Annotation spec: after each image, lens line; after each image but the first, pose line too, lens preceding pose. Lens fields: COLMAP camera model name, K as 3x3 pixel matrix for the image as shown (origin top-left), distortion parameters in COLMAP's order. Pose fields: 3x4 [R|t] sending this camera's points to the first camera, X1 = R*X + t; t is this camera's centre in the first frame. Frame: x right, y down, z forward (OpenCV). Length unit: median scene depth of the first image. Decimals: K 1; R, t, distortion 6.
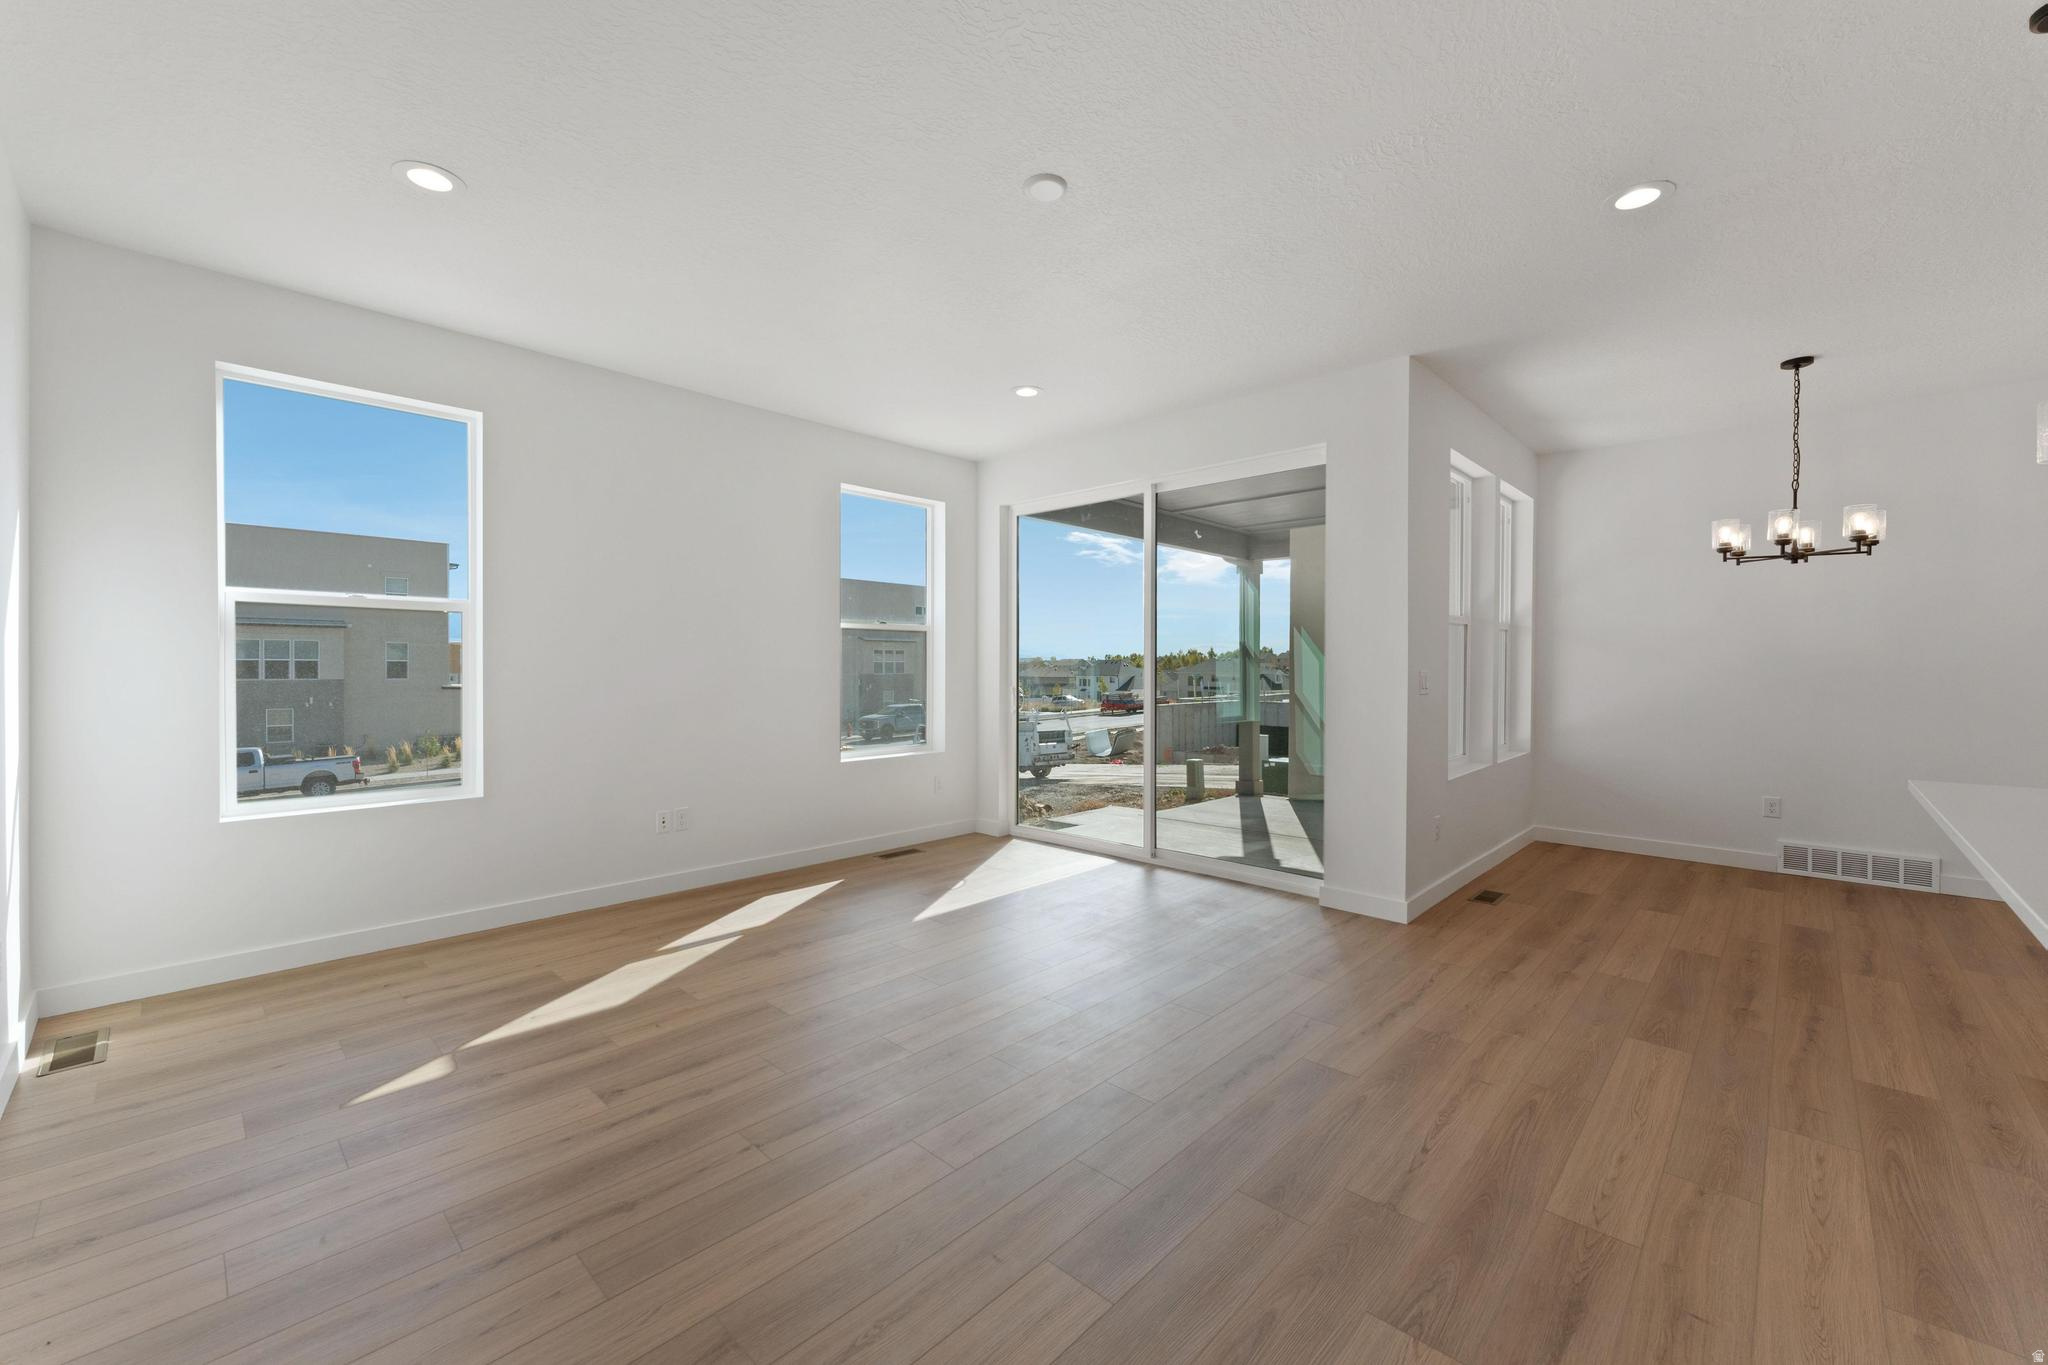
lens RADIAL K [[815.1, 0, 1017.3], [0, 815.1, 677.4], [0, 0, 1]] dist [0.001542, 0.000523]
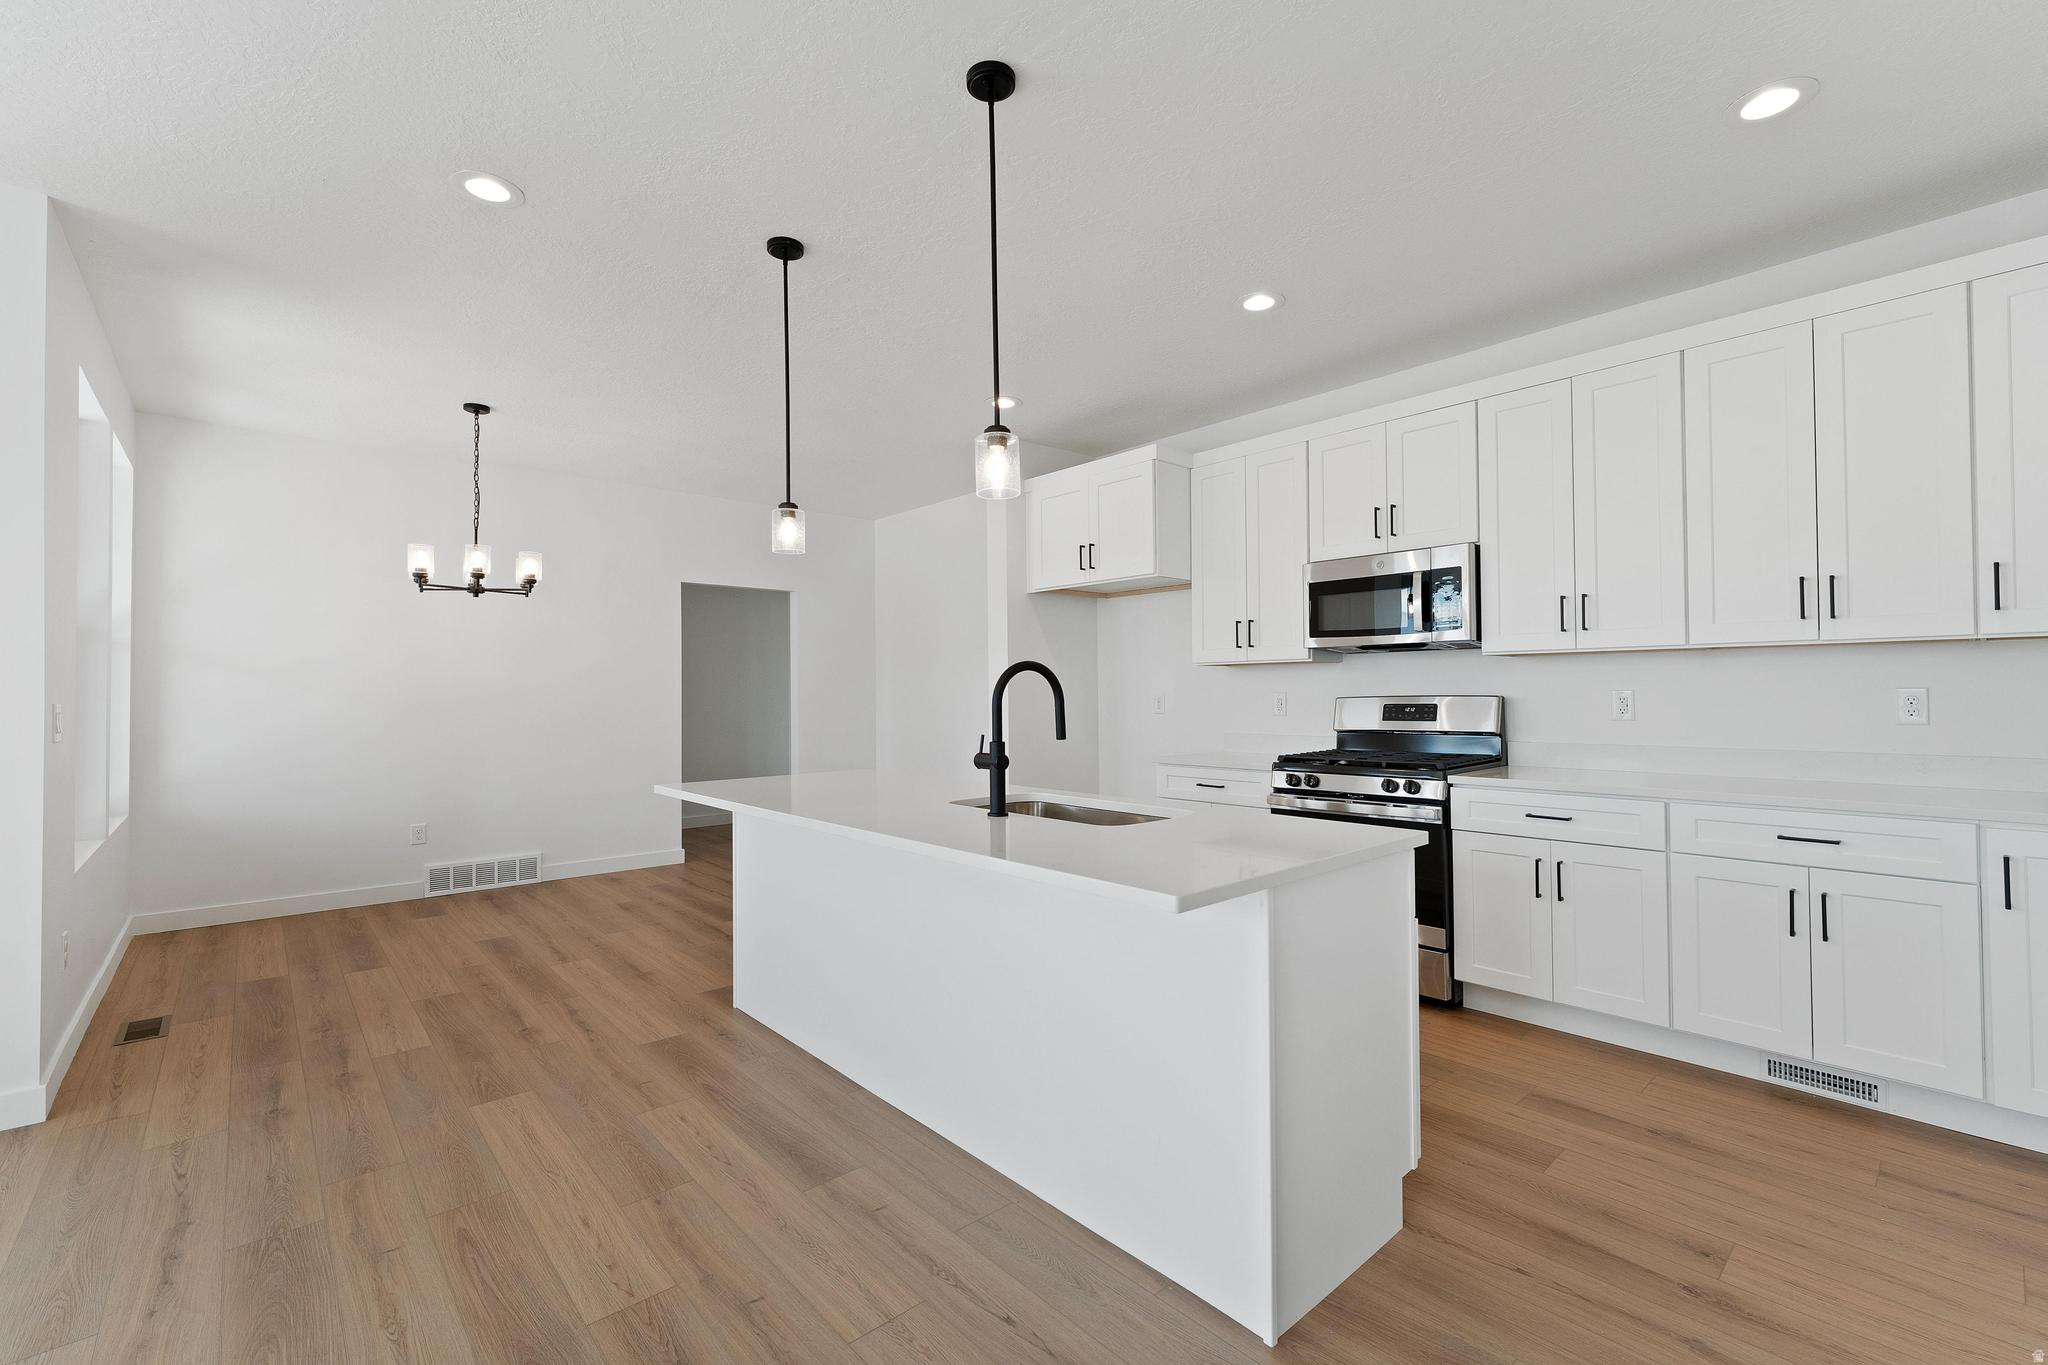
lens RADIAL K [[868.0, 0, 1020.1], [0, 868.0, 679.8], [0, 0, 1]] dist [0.000353, -0.000991]
pose [[0.078644, 0.012406, 0.996826, -0.125333], [0.020022, 0.999701, -0.014021, -0.002532], [-0.996702, 0.021061, 0.078372, 0.243640]]
